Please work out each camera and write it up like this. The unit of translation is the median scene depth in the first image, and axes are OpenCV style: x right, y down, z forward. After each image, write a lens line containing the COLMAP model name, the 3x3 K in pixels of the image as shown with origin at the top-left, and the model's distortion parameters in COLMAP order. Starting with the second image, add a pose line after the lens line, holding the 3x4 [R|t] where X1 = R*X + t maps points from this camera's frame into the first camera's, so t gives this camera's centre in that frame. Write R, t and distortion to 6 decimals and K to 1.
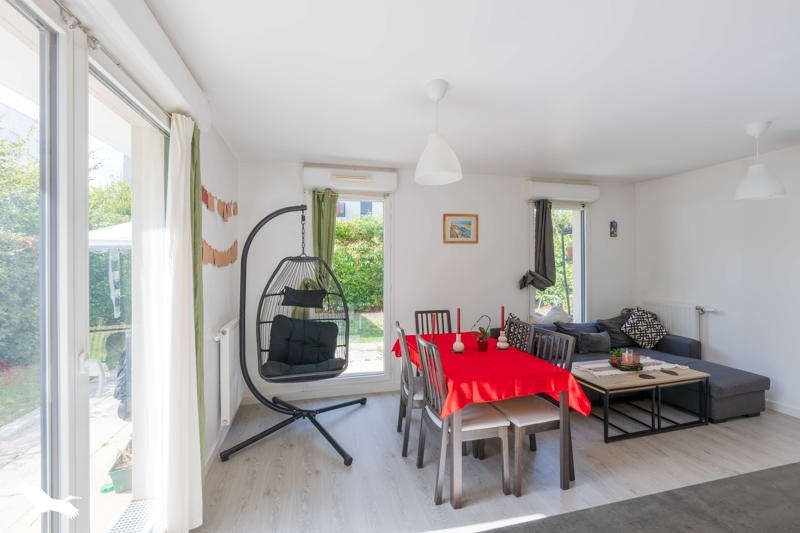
lens RADIAL K [[323.5, 0, 394.9], [0, 323.5, 262.5], [0, 0, 1]] dist [-0.004895, 0.000419]
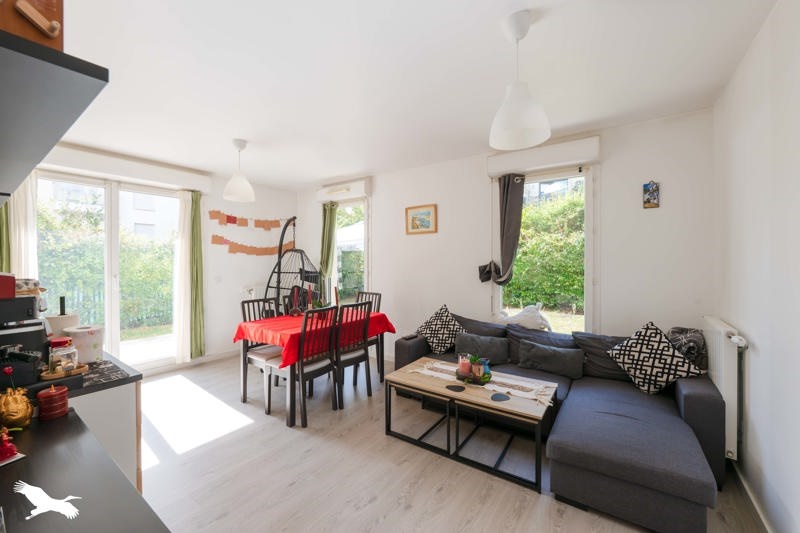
lens RADIAL K [[323.5, 0, 401.1], [0, 323.5, 262.1], [0, 0, 1]] dist [-0.004895, 0.000419]
pose [[0.654953, 0.008542, -0.755622, 0.953748], [-0.000980, 0.999945, 0.010455, 0.021256], [0.755669, -0.006107, 0.654925, 0.268610]]
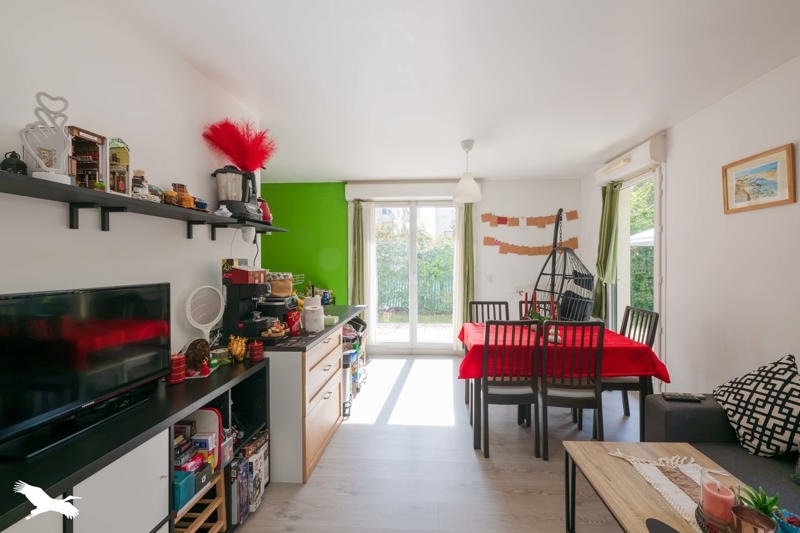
lens RADIAL K [[323.5, 0, 406.5], [0, 323.5, 263.1], [0, 0, 1]] dist [-0.004895, 0.000419]
pose [[-0.299219, 0.011215, -0.954118, 0.897664], [0.005687, 0.999934, 0.009970, 0.022502], [0.954167, -0.002442, -0.299263, 0.604368]]
